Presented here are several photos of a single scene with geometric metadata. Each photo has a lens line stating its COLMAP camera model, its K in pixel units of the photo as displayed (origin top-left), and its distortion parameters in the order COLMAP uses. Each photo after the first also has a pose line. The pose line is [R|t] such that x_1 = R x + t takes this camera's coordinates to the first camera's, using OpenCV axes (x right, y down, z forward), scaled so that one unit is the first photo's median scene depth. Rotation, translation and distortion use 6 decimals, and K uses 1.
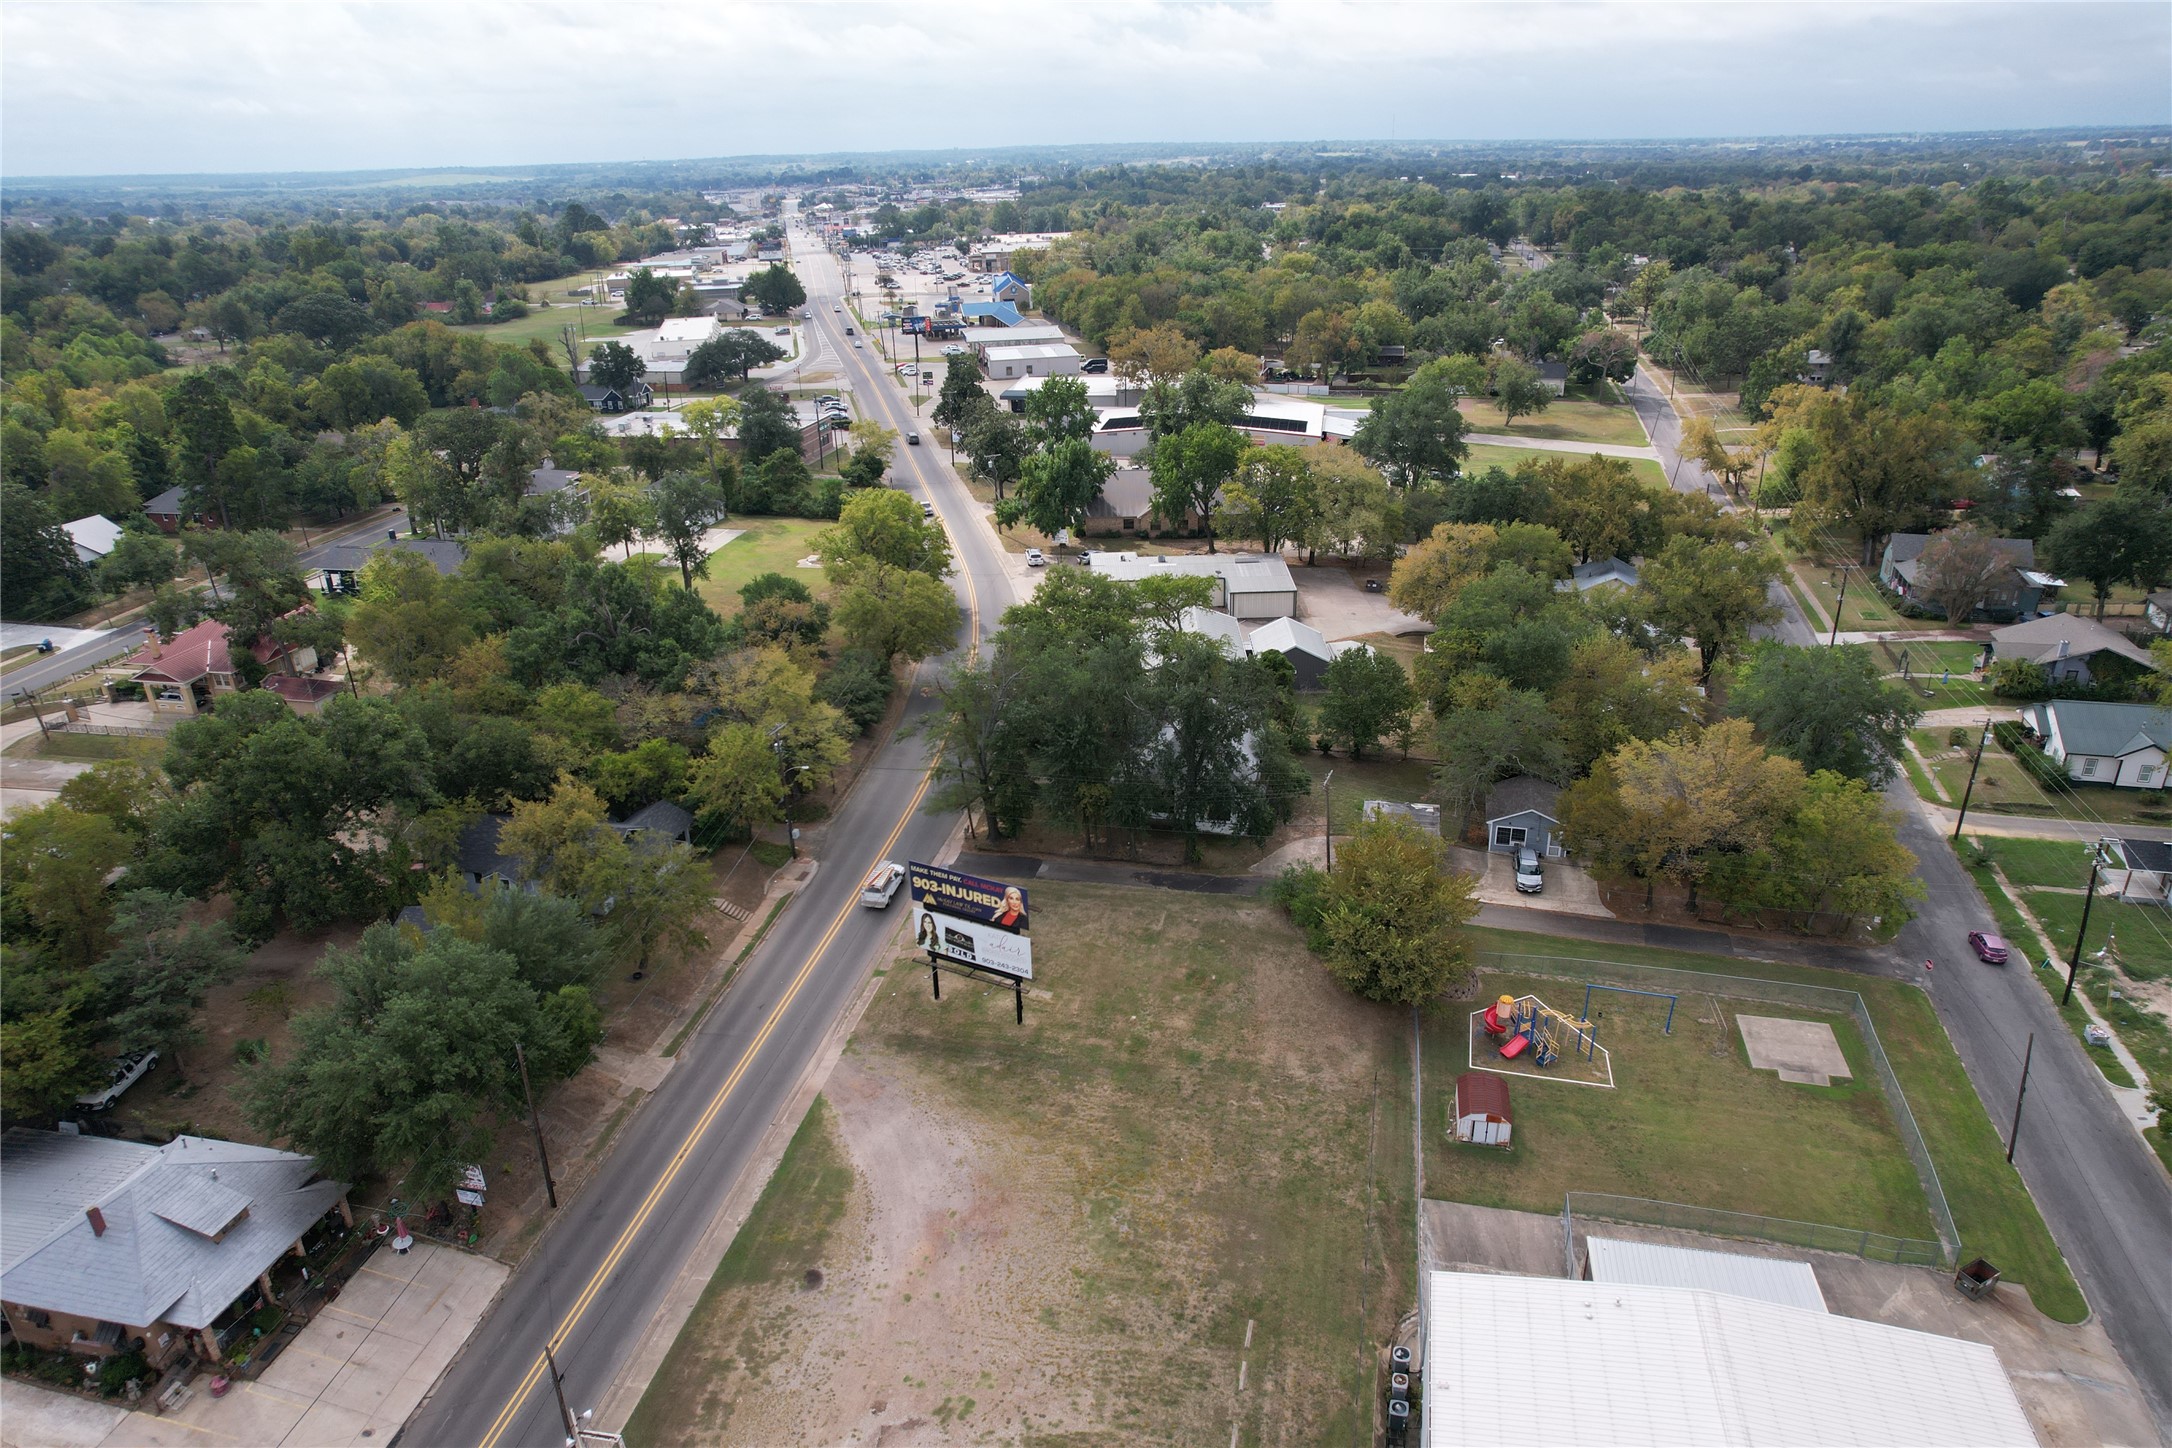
lens RADIAL K [[1390.6, 0, 1092.5], [0, 1390.6, 724.5], [0, 0, 1]] dist [-0.078342, 0.074596]
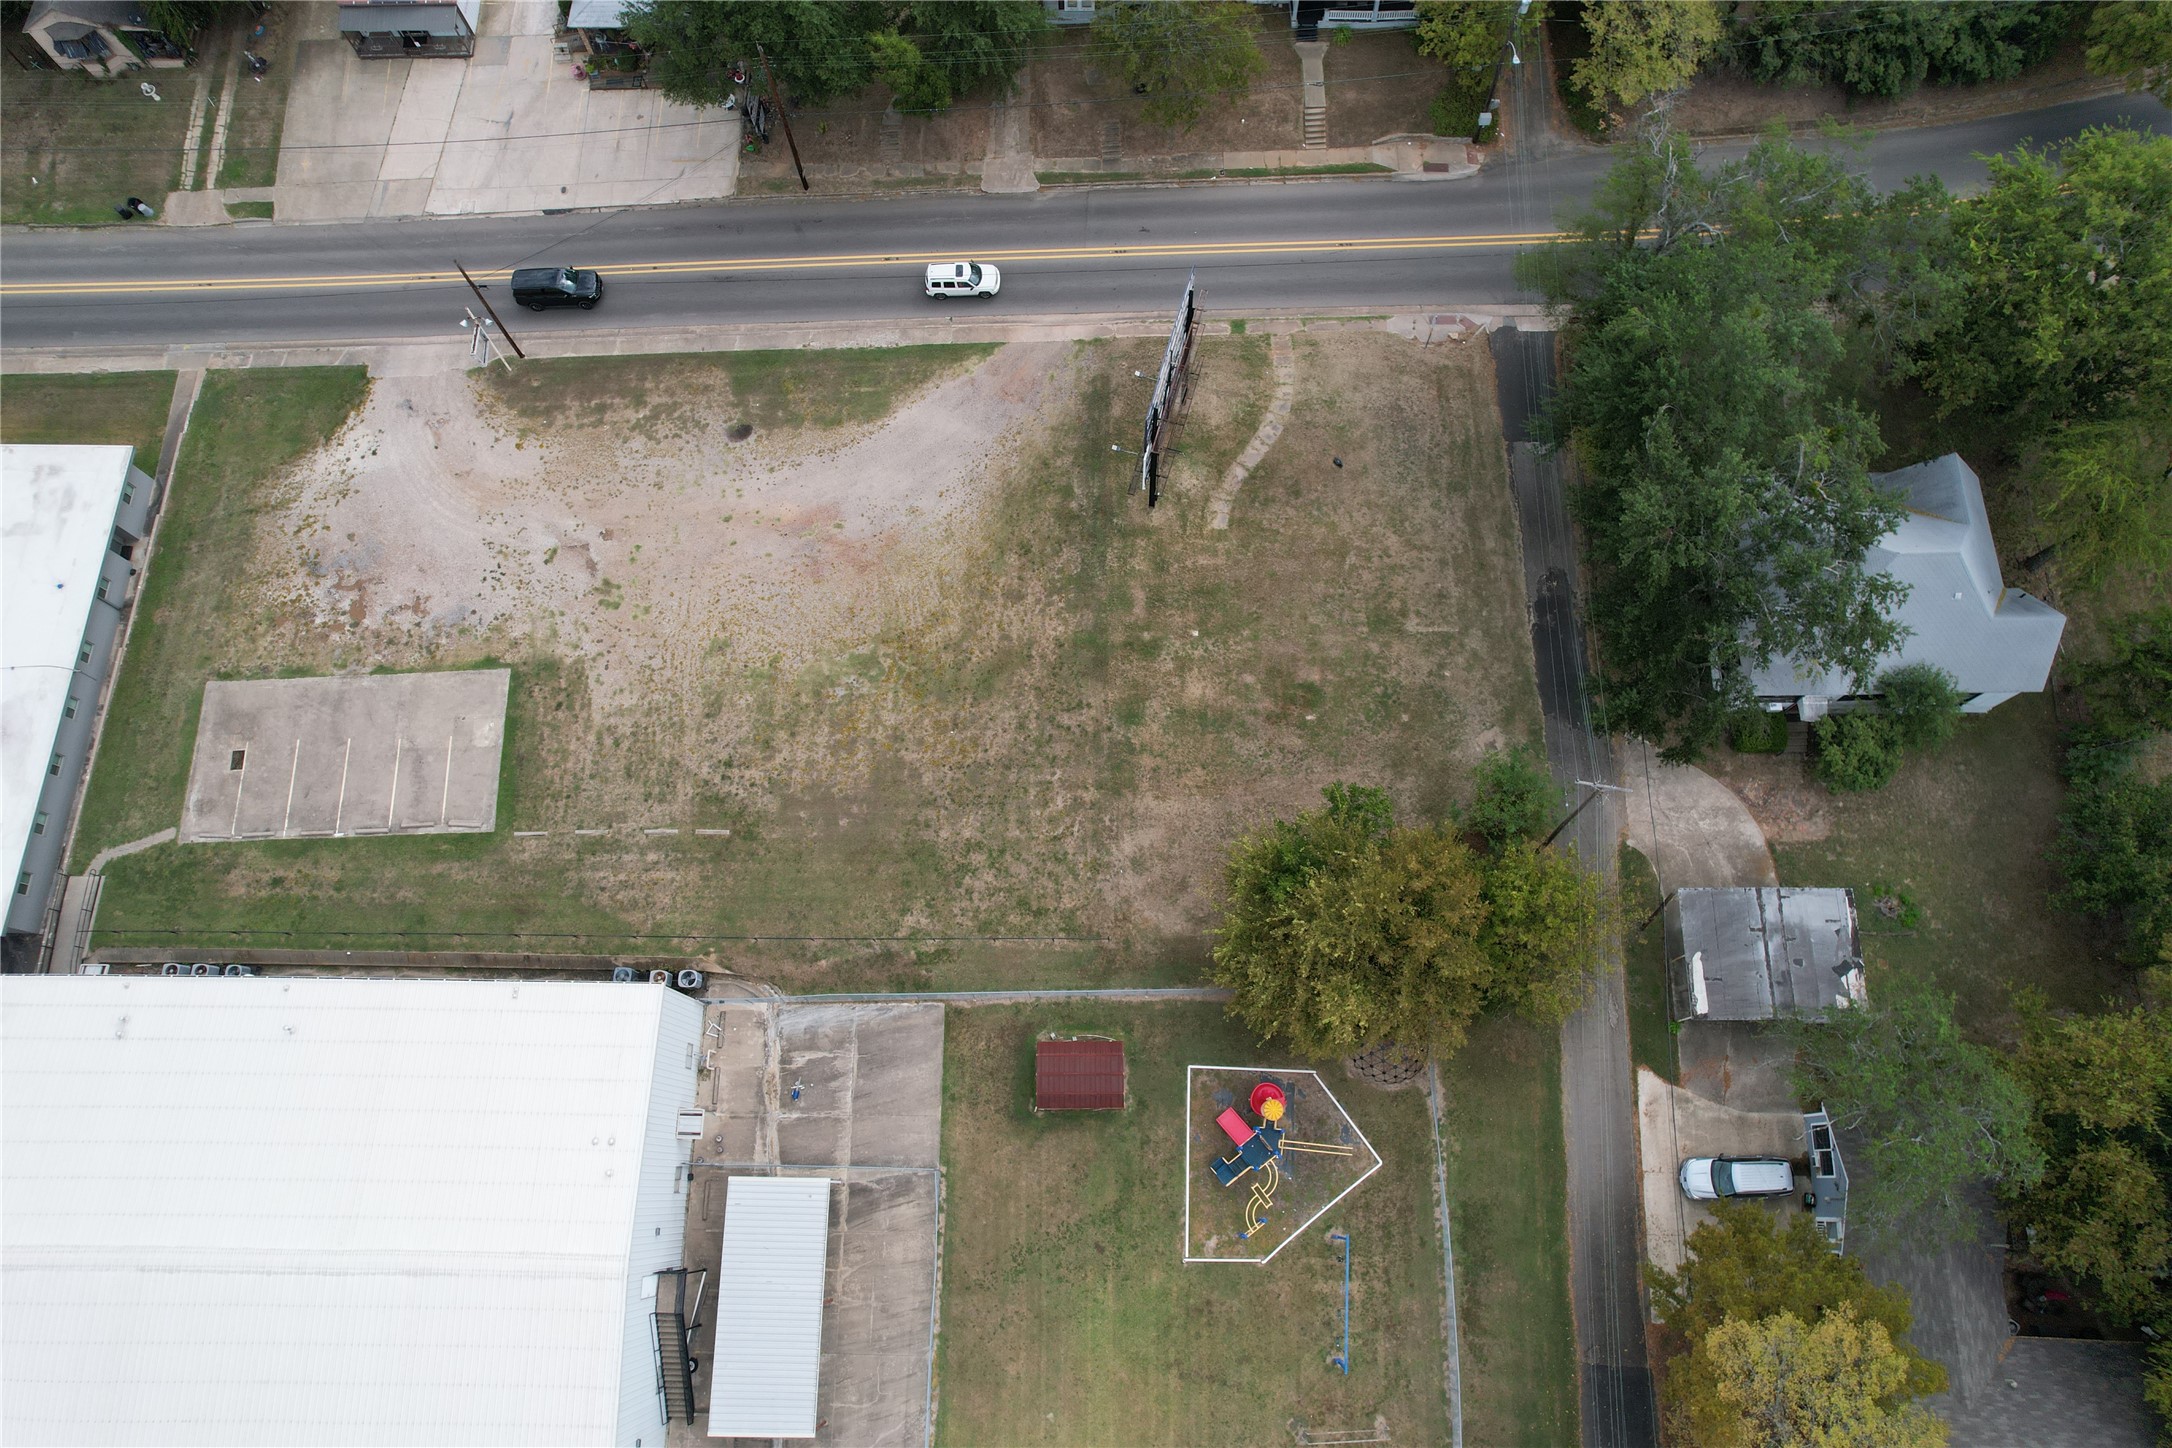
lens RADIAL K [[1385.9, 0, 1092.0], [0, 1385.9, 735.5], [0, 0, 1]] dist [-0.073291, 0.062089]
pose [[0.204576, 0.935664, -0.287545, 0.312024], [-0.370162, 0.345892, 0.862171, -0.440544], [0.906161, -0.069942, 0.417109, 0.655905]]
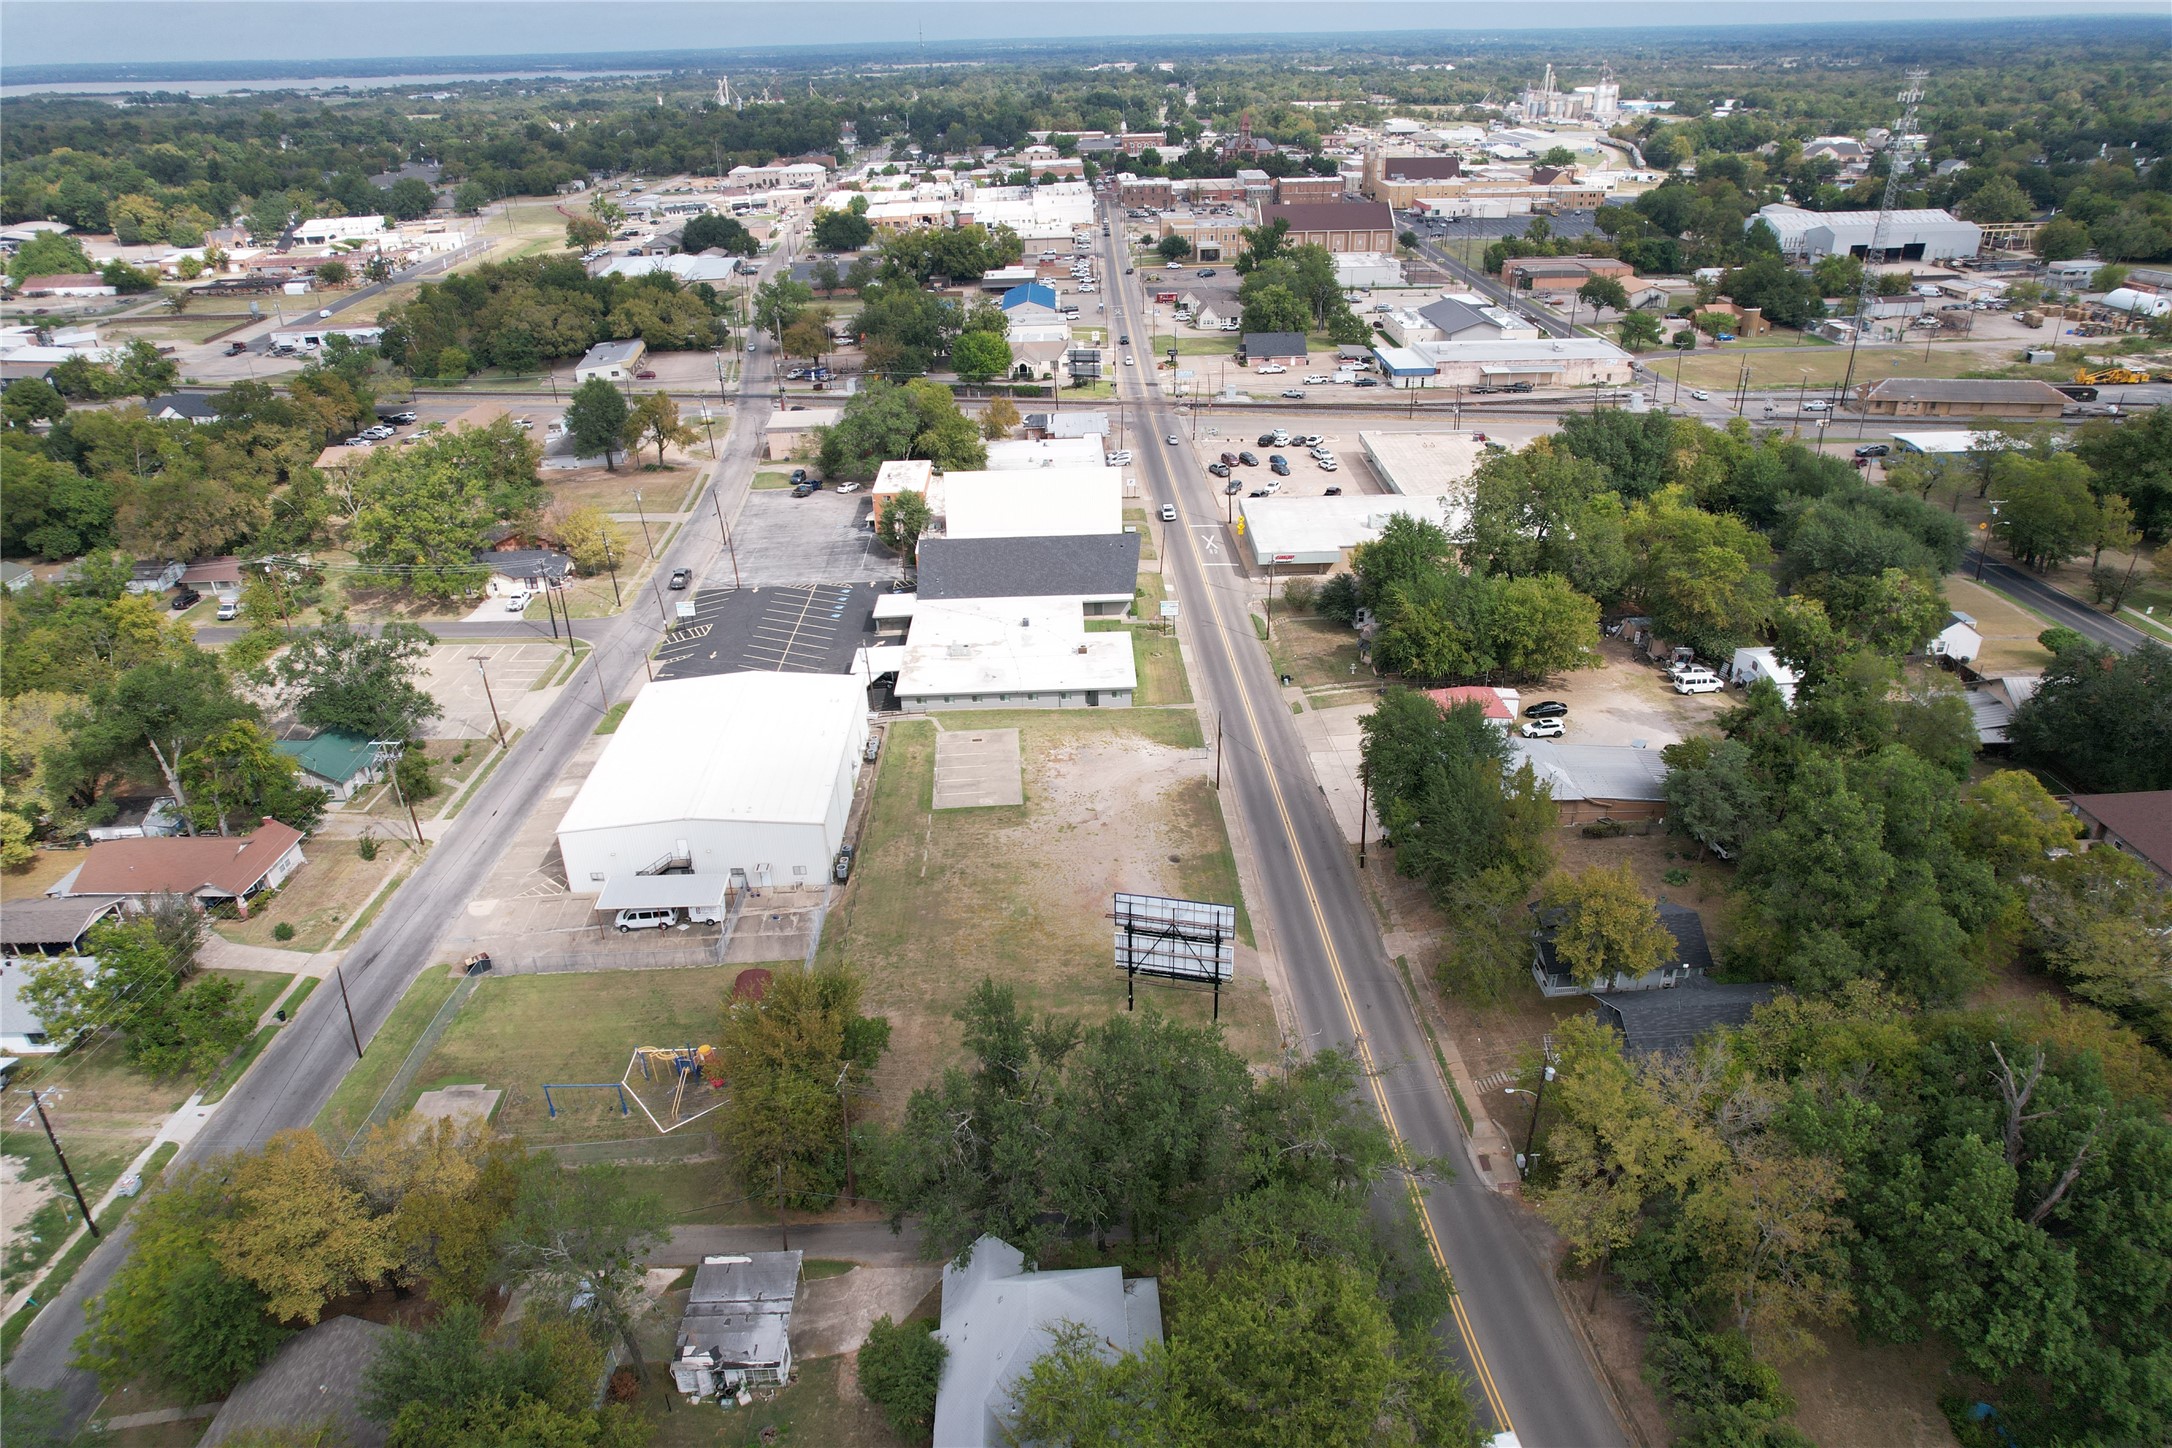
lens RADIAL K [[1381.9, 0, 1093.4], [0, 1381.9, 736.1], [0, 0, 1]] dist [-0.069067, 0.059719]
pose [[-0.969005, 0.151998, -0.194744, 0.176554], [-0.053521, 0.640421, 0.766157, -0.856222], [0.241172, 0.752833, -0.612436, 1.605697]]
